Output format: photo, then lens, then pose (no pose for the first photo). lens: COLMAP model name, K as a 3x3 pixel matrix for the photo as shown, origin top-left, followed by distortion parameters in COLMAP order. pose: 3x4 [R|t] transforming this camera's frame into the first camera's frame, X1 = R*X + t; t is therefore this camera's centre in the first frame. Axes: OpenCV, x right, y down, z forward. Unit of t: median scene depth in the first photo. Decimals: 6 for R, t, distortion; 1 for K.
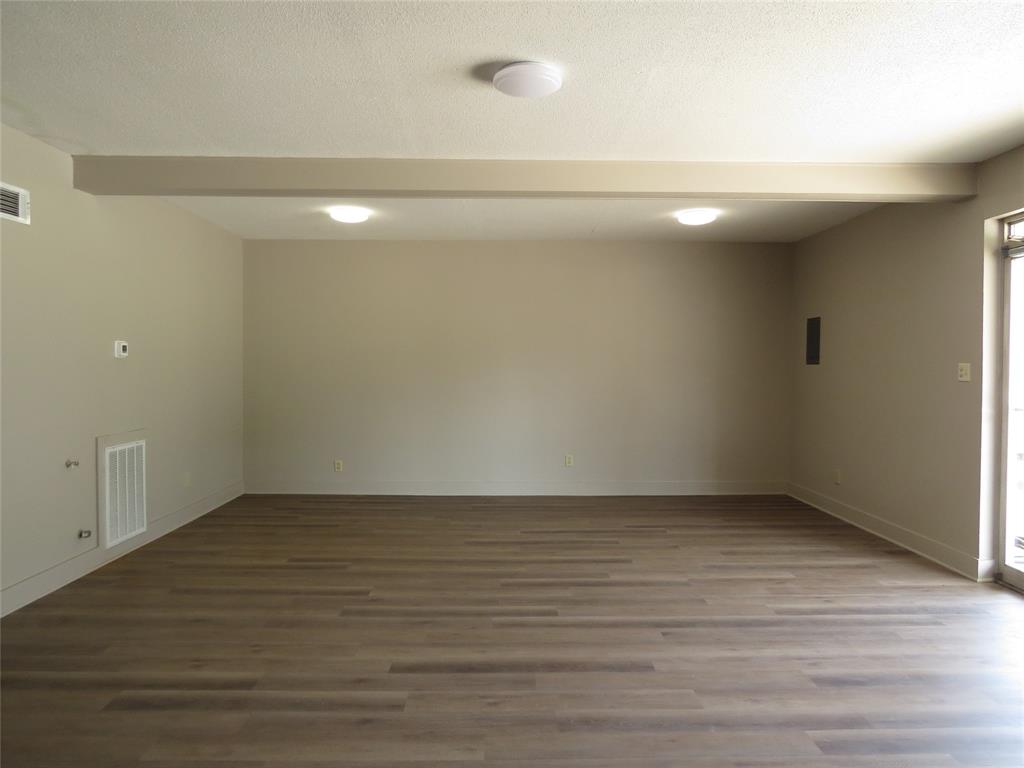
lens RADIAL K [[722.2, 0, 511.6], [0, 722.2, 378.9], [0, 0, 1]] dist [-0.037228, -0.006198]
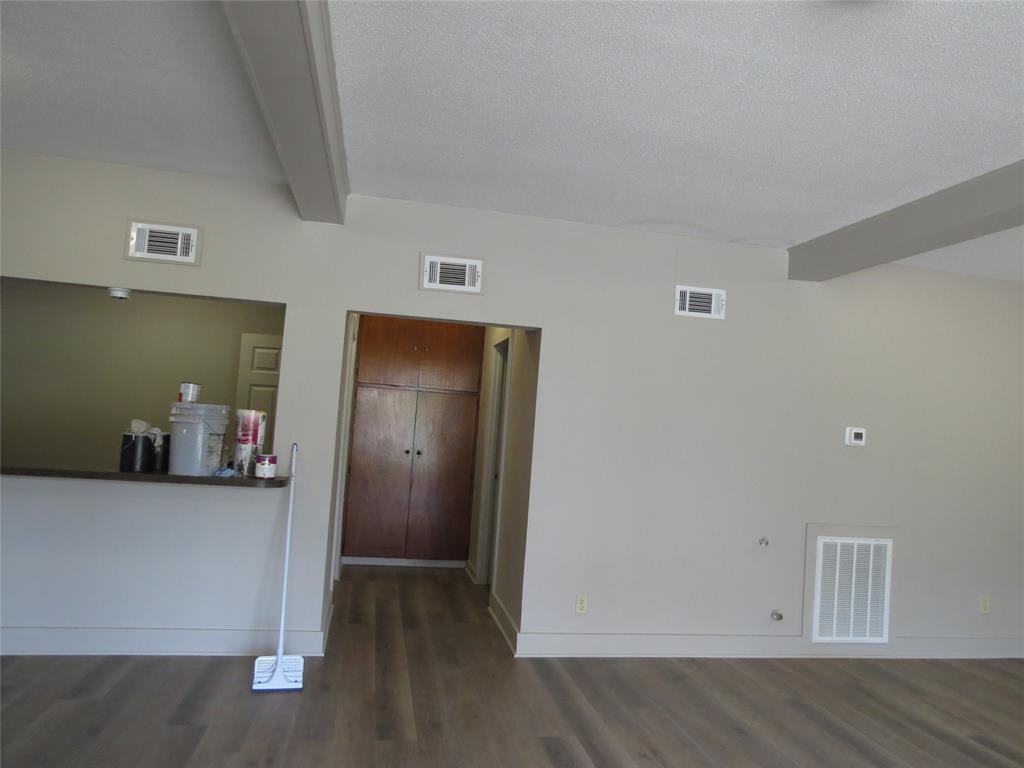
lens RADIAL K [[722.2, 0, 511.6], [0, 722.2, 378.9], [0, 0, 1]] dist [-0.037228, -0.006198]
pose [[0.176477, -0.046851, -0.983189, 0.350124], [-0.094755, 0.993419, -0.064347, -0.014936], [0.979733, 0.104518, 0.170876, 0.432543]]
